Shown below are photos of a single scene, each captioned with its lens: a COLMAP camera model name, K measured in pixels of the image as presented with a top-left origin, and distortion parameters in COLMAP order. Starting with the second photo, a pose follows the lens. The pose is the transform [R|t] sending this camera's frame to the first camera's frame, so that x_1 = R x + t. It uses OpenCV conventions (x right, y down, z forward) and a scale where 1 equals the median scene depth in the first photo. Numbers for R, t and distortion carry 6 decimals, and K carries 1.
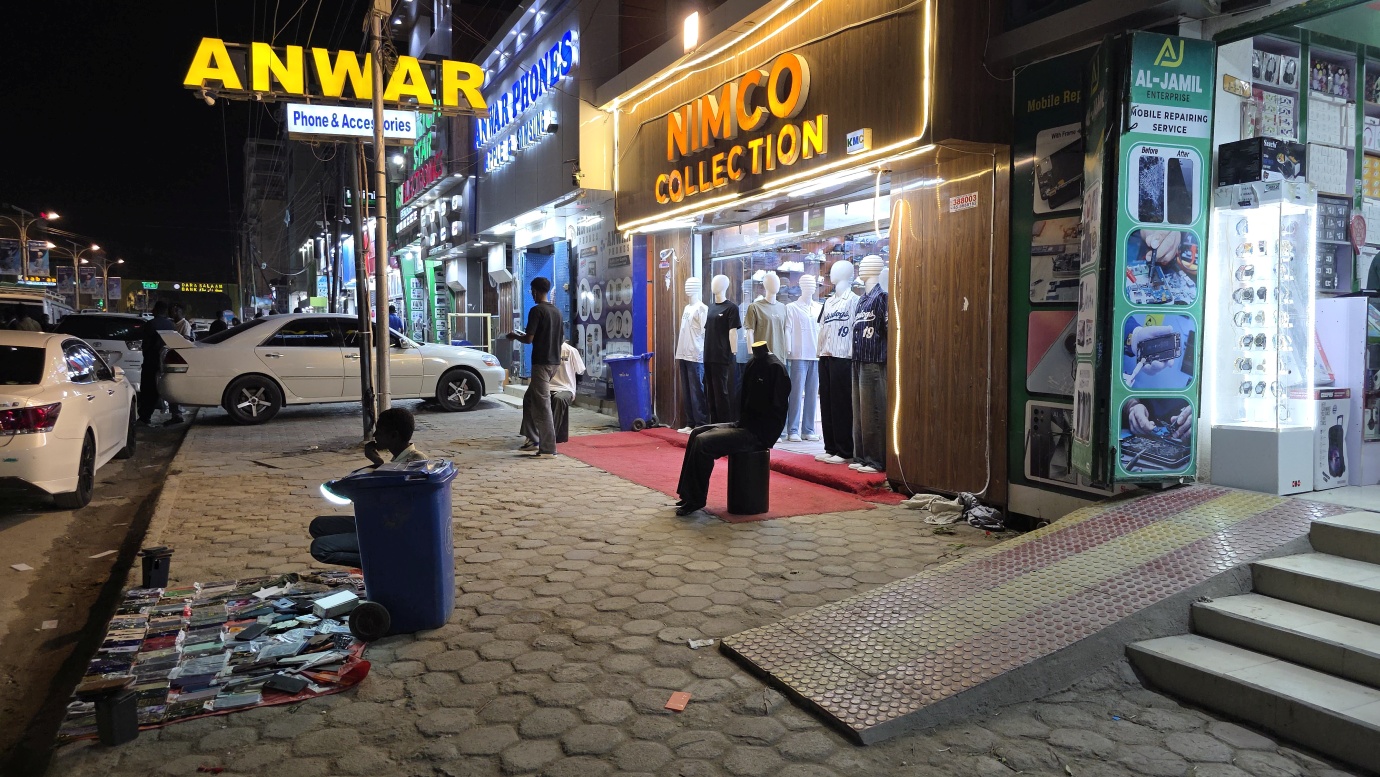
lens RADIAL K [[924.0, 0, 694.0], [0, 924.0, 380.6], [0, 0, 1]] dist [0.020029, -0.001217]
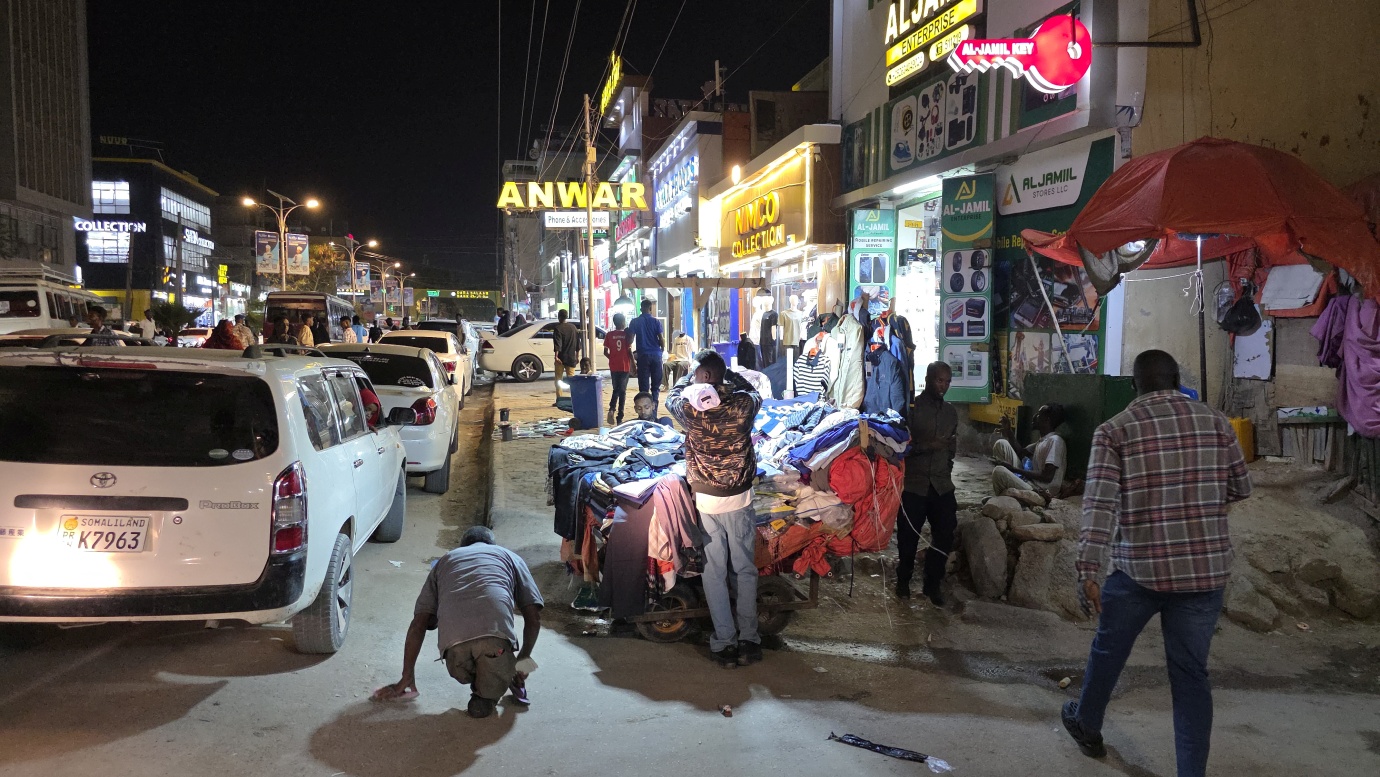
lens RADIAL K [[924.0, 0, 688.6], [0, 924.0, 391.7], [0, 0, 1]] dist [0.020029, -0.001217]
pose [[0.968492, 0.004895, -0.248997, 0.326125], [-0.000766, 0.999861, 0.016680, 0.041972], [0.249043, -0.015964, 0.968361, -0.780851]]
